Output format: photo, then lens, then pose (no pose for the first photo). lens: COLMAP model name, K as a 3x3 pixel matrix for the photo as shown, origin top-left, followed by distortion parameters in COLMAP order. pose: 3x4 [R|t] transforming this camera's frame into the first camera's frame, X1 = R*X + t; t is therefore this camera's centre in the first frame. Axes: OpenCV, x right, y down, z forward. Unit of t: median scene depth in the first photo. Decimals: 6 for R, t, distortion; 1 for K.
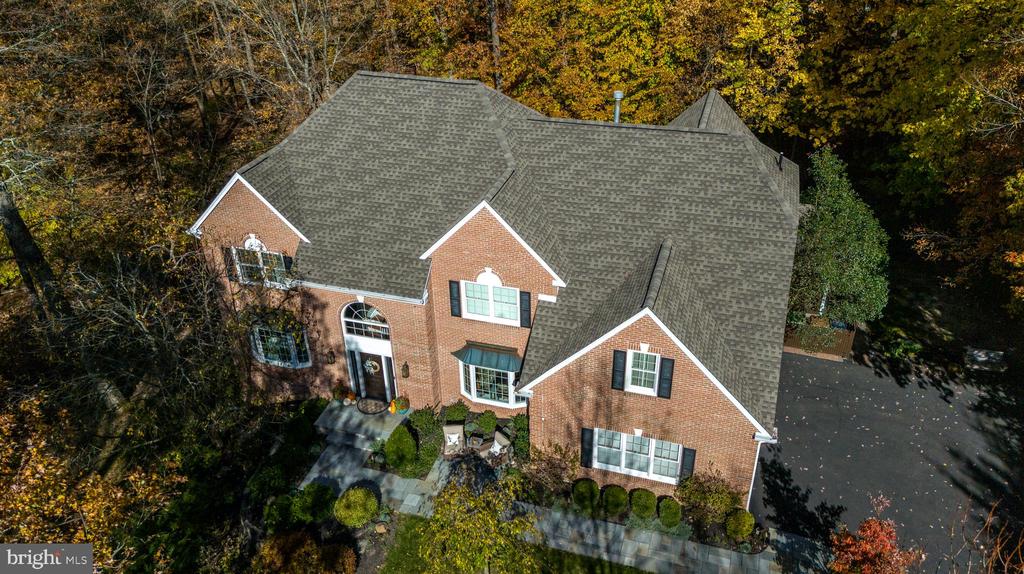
lens RADIAL K [[773.1, 0, 512.0], [0, 773.1, 287.0], [0, 0, 1]] dist [0.040100, 0.000950]
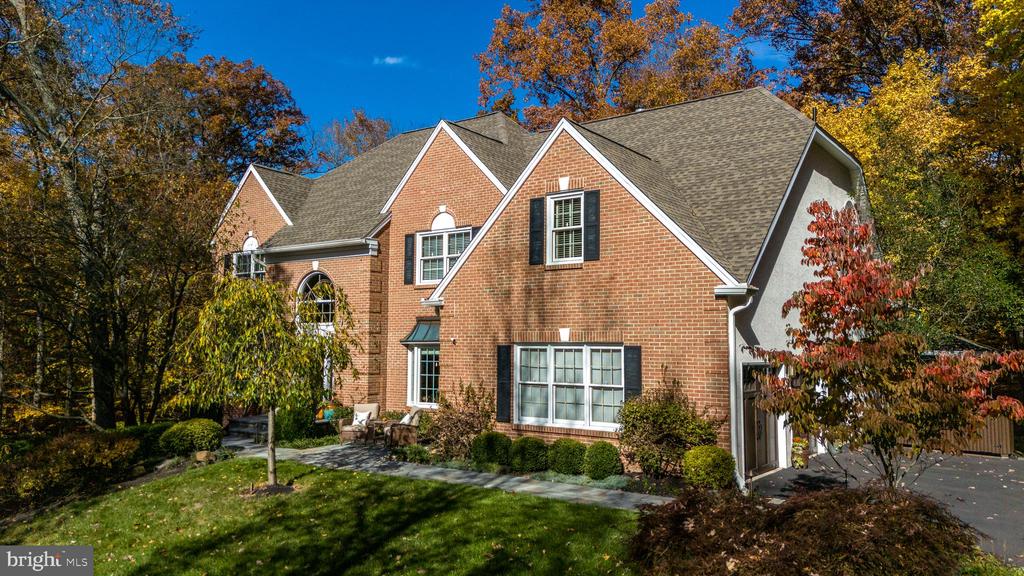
lens RADIAL K [[763.6, 0, 512.0], [0, 763.6, 288.0], [0, 0, 1]] dist [0.033715, -0.005907]
pose [[0.945598, 0.002589, -0.325328, 0.320684], [-0.194593, 0.805879, -0.559189, 0.512058], [0.260728, 0.592075, 0.762541, 0.430019]]
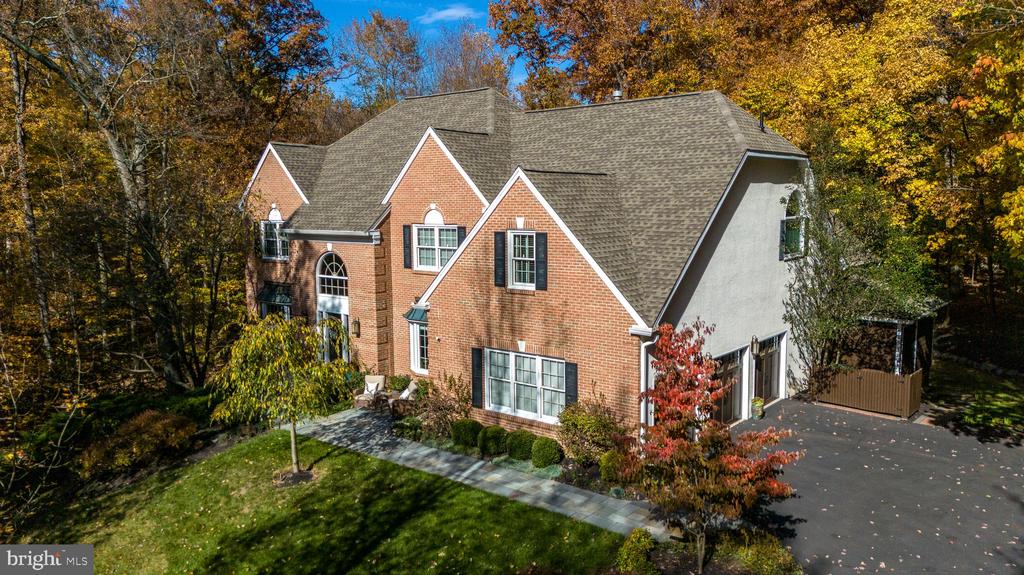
lens RADIAL K [[773.1, 0, 512.0], [0, 773.1, 287.5], [0, 0, 1]] dist [0.040100, 0.000950]
pose [[0.926345, 0.056152, -0.372467, 0.441843], [-0.208935, 0.899363, -0.384048, 0.434498], [0.313418, 0.433583, 0.844852, 0.241545]]
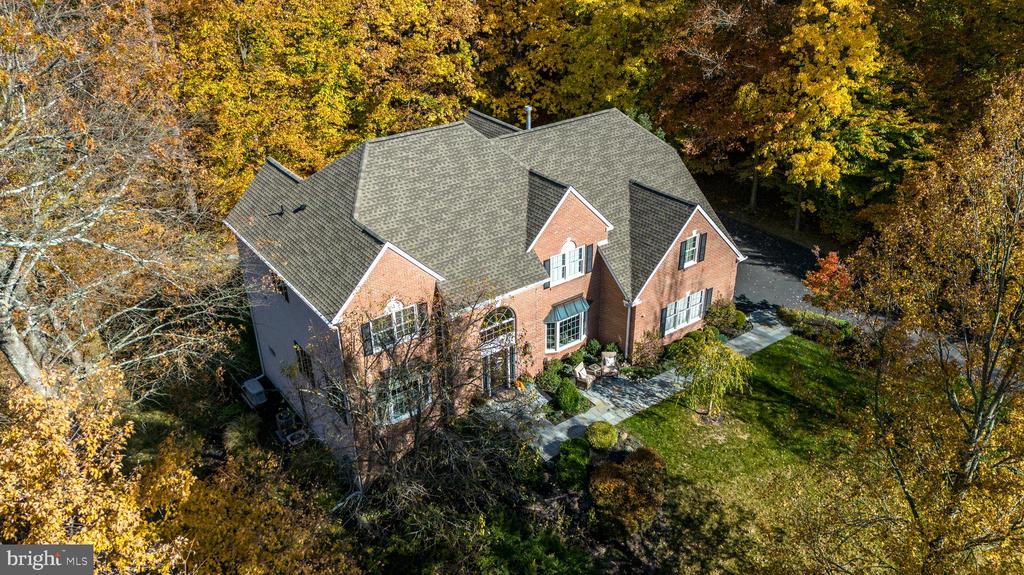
lens RADIAL K [[773.1, 0, 512.0], [0, 773.1, 287.5], [0, 0, 1]] dist [0.040100, 0.000950]
pose [[0.592999, -0.370857, 0.714714, -1.099756], [0.427144, 0.897319, 0.111207, -0.140926], [-0.682568, 0.239341, 0.690519, 0.154436]]
